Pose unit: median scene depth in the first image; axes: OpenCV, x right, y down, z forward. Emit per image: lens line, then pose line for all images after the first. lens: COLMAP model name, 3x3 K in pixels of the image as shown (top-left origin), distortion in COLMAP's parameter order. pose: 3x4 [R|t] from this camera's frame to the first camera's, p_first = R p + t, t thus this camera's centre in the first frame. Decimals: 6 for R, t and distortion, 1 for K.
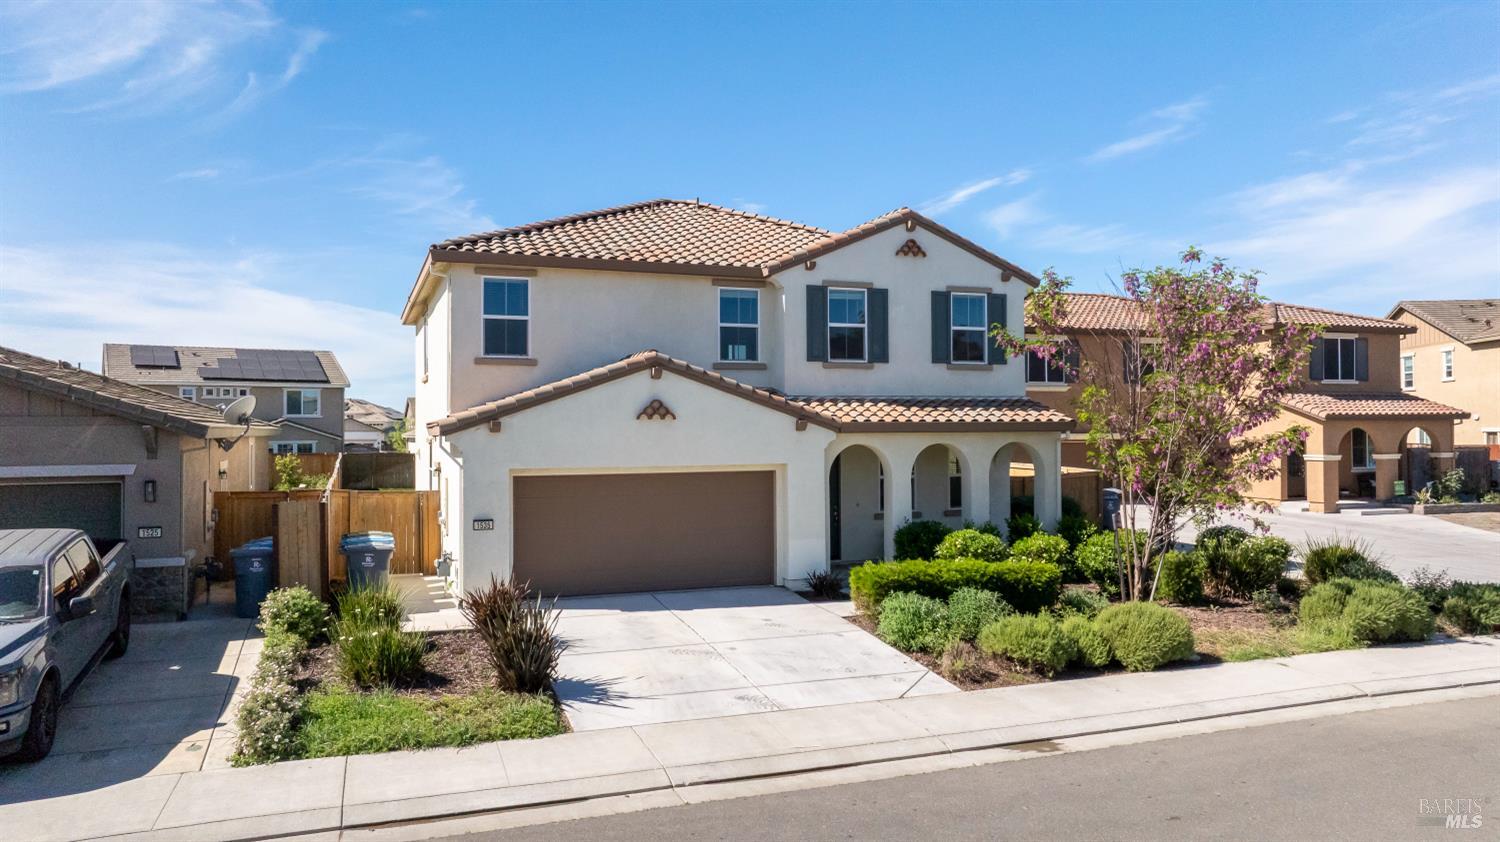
lens RADIAL K [[1063.5, 0, 747.5], [0, 1063.5, 391.1], [0, 0, 1]] dist [-0.028335, -0.002003]
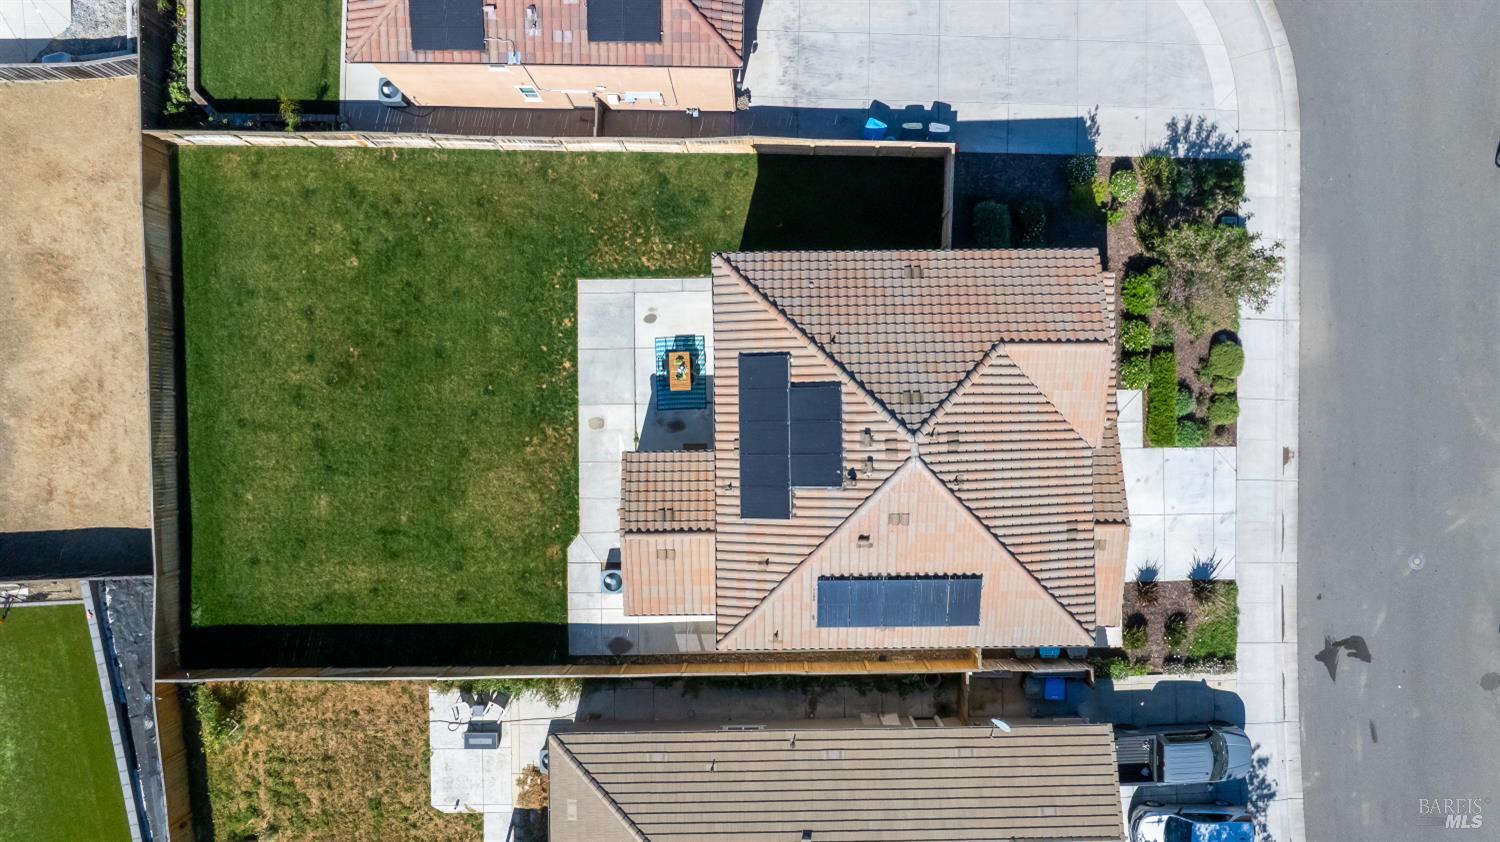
lens RADIAL K [[1049.8, 0, 740.8], [0, 1049.8, 418.0], [0, 0, 1]] dist [-0.026181, -0.000246]
pose [[0.338827, -0.940815, 0.008012, -0.135411], [-0.027013, -0.001216, 0.999634, -1.691922], [-0.940461, -0.338919, -0.025826, 1.565358]]
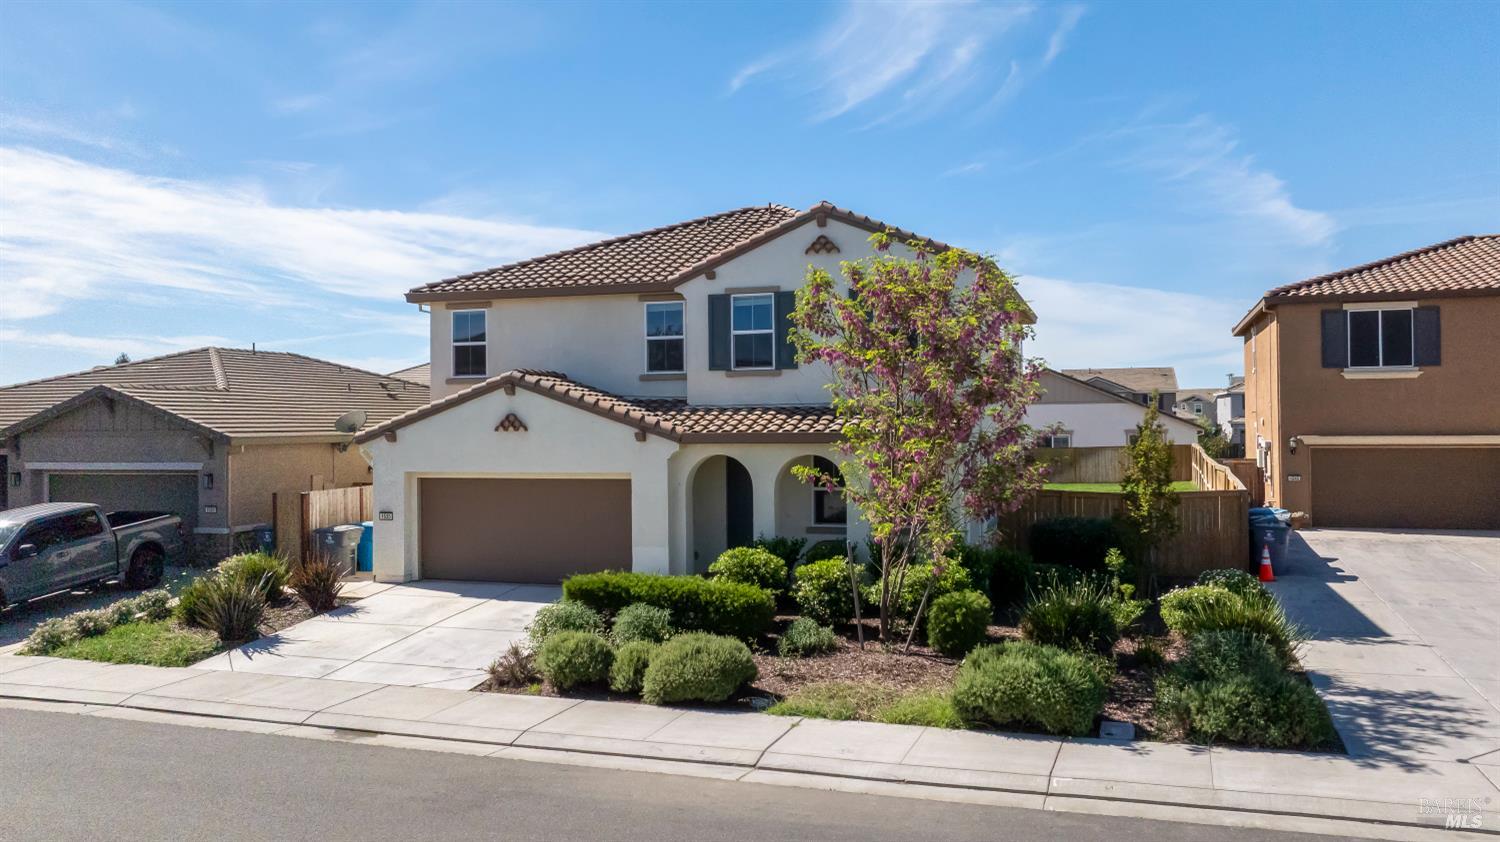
lens RADIAL K [[1140.6, 0, 730.0], [0, 1140.6, 382.5], [0, 0, 1]] dist [-0.009073, -0.002392]
pose [[0.776714, -0.023244, -0.629424, 0.754514], [0.026756, 0.999634, -0.003898, -0.012338], [0.629285, -0.013813, 0.777052, 0.176732]]
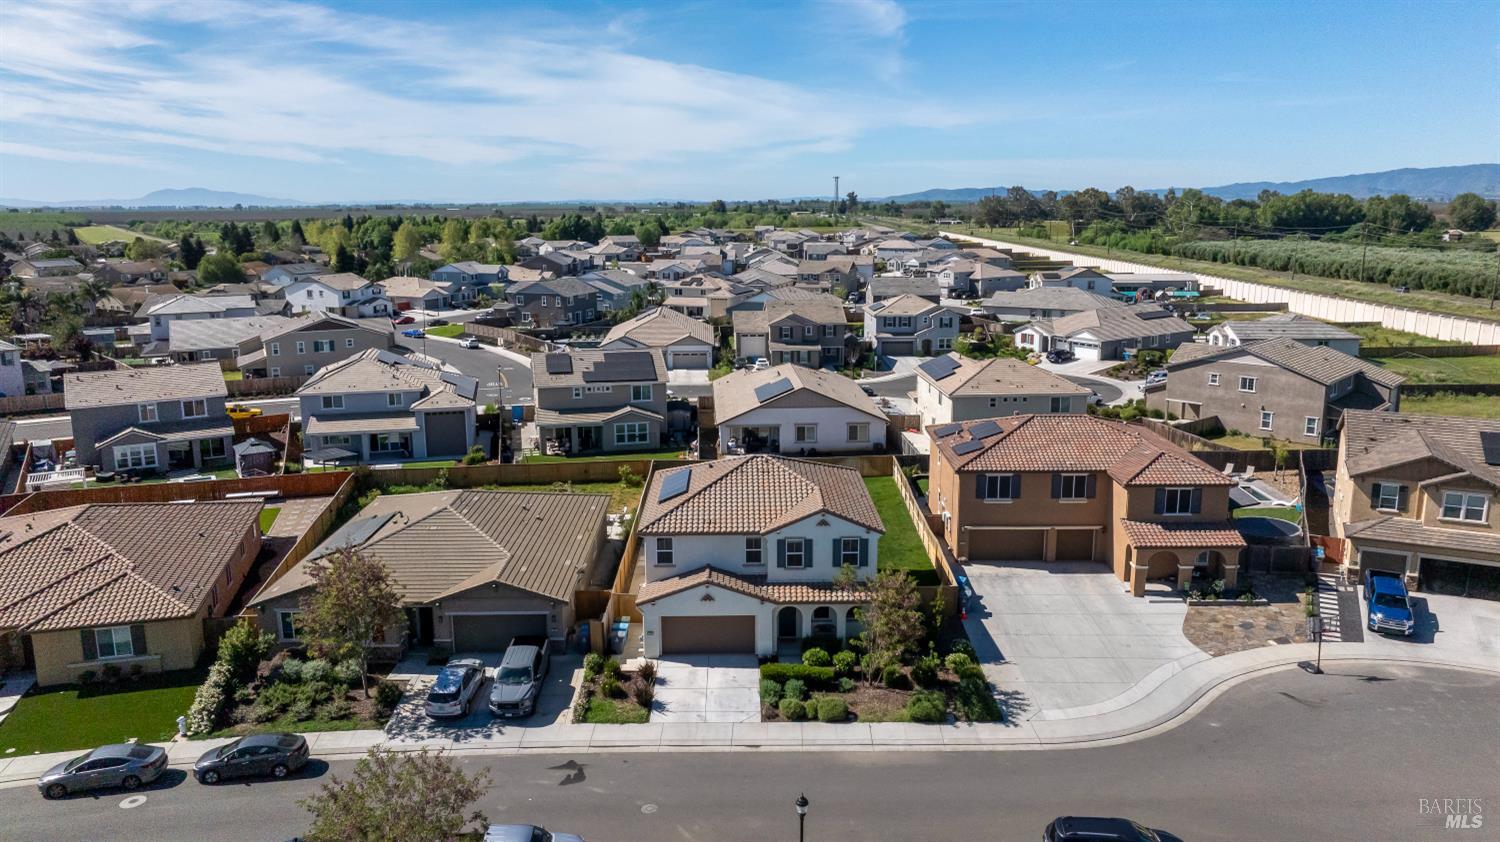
lens RADIAL K [[1063.5, 0, 747.5], [0, 1063.5, 391.1], [0, 0, 1]] dist [-0.028335, -0.002003]
pose [[0.940049, 0.061725, -0.335407, 0.835485], [0.011844, 0.976983, 0.212989, -1.007305], [0.340834, -0.204192, 0.917681, -1.320918]]
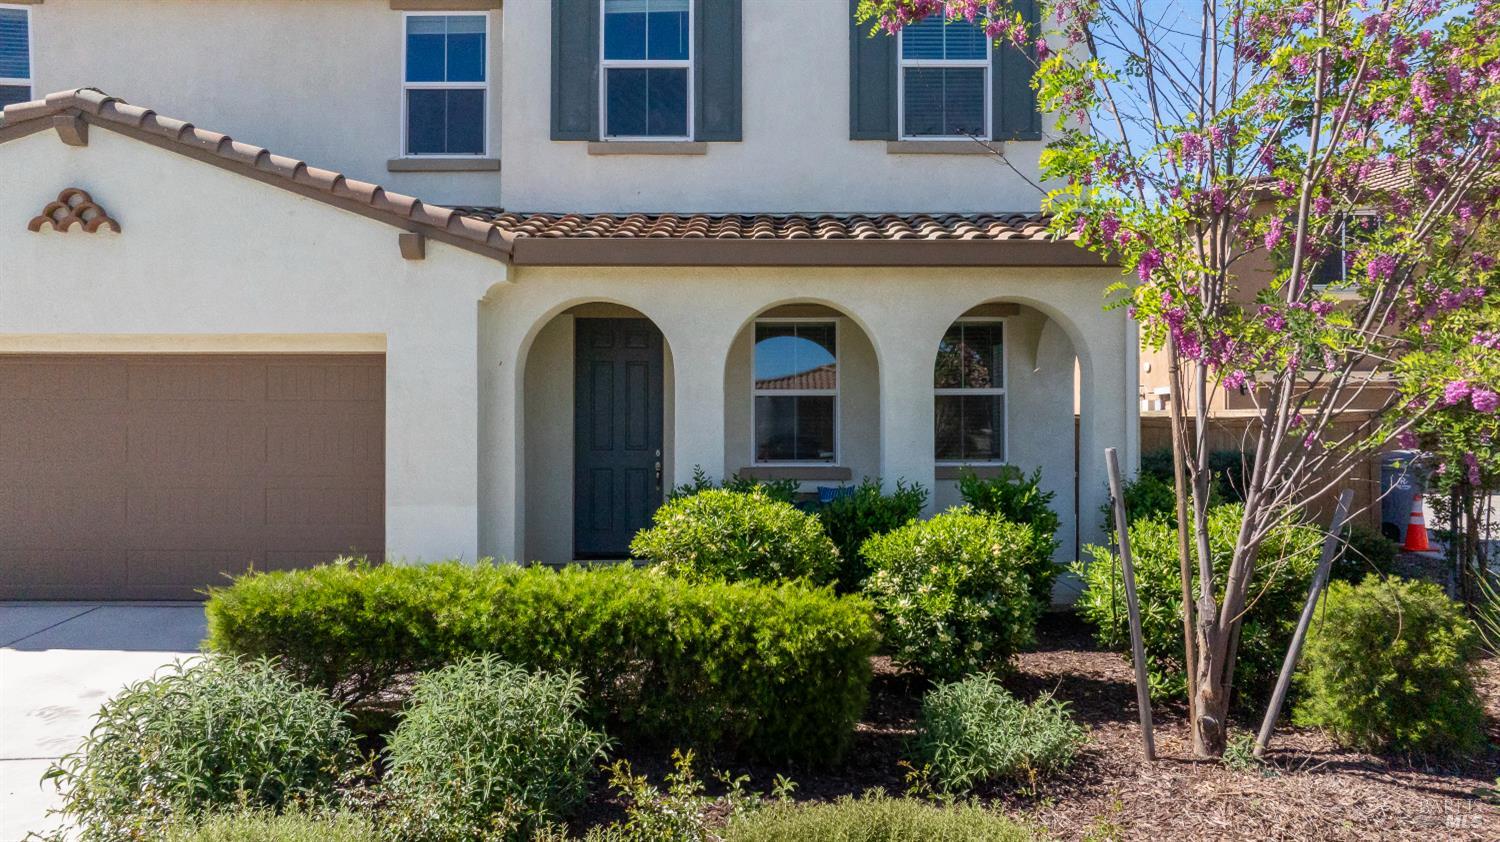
lens RADIAL K [[1049.8, 0, 740.8], [0, 1049.8, 418.0], [0, 0, 1]] dist [-0.026181, -0.000246]
pose [[0.936298, 0.004718, -0.351175, 0.305129], [0.005154, 0.999618, 0.027171, 0.085392], [0.351169, -0.027250, 0.935915, 0.588819]]
